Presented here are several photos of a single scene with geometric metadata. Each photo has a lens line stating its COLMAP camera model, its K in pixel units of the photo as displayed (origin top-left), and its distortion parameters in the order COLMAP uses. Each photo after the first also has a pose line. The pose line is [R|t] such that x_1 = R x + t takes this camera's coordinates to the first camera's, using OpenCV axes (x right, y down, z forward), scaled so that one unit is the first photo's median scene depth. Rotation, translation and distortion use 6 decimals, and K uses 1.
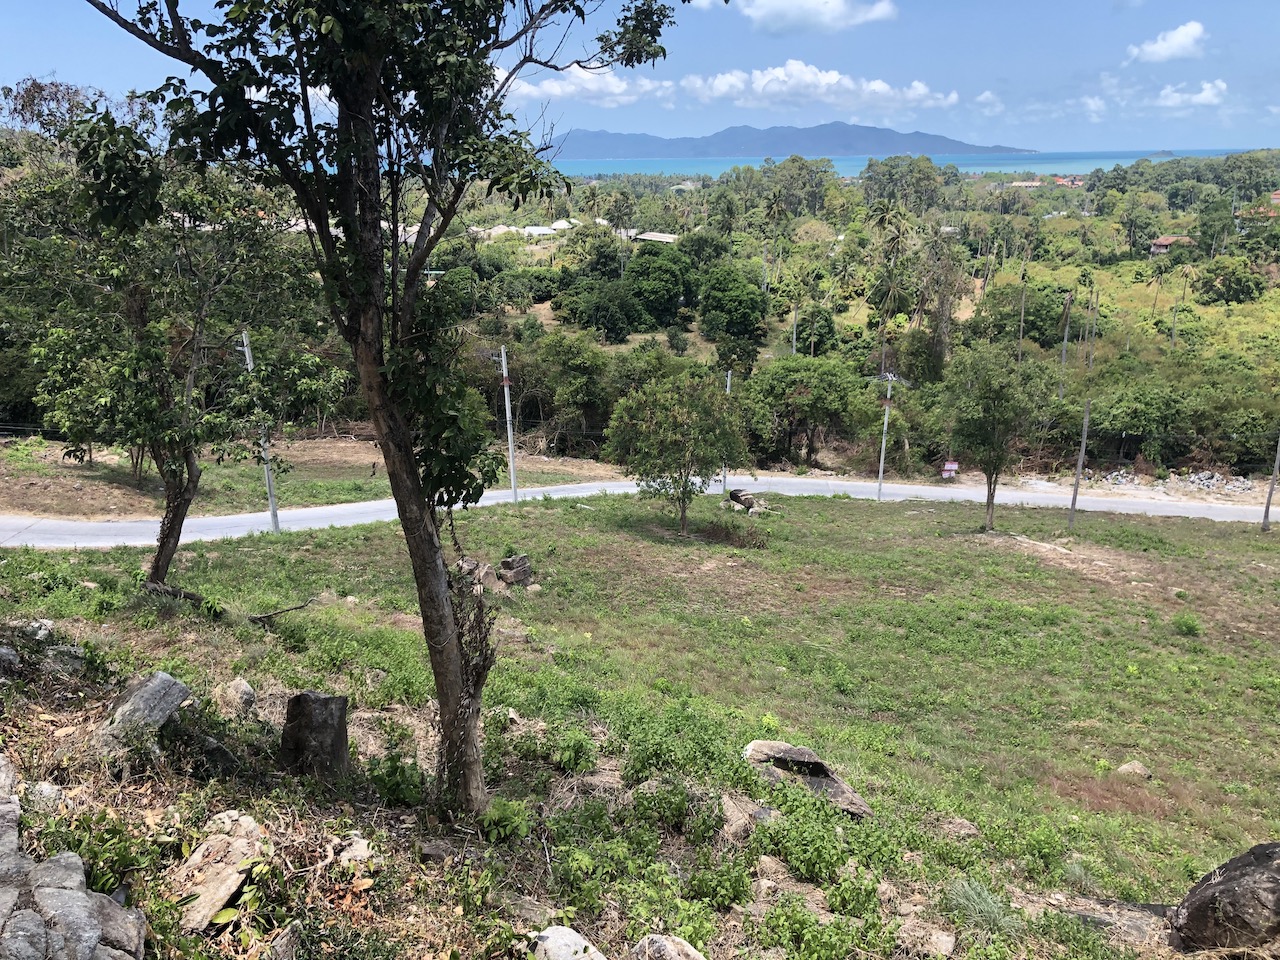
lens RADIAL K [[1003.9, 0, 641.3], [0, 1003.9, 457.2], [0, 0, 1]] dist [0.132590, -0.211107]
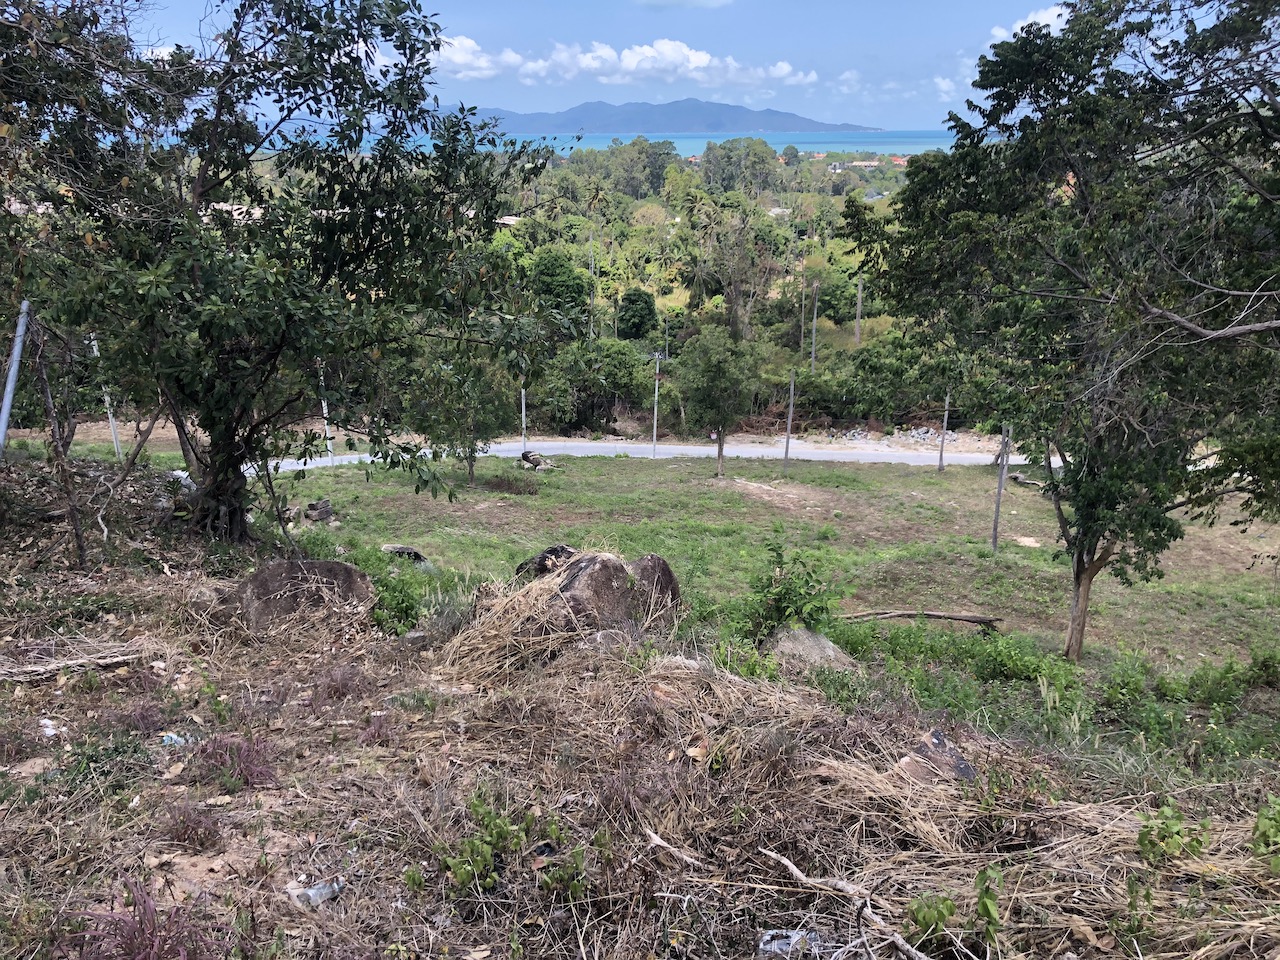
lens RADIAL K [[1098.8, 0, 640.0], [0, 1098.8, 480.0], [0, 0, 1]] dist [0.095120, -0.179382]
pose [[0.995755, -0.029568, 0.087166, 0.067023], [0.026724, 0.999077, 0.033618, 0.015265], [-0.088080, -0.031146, 0.995626, -0.183365]]
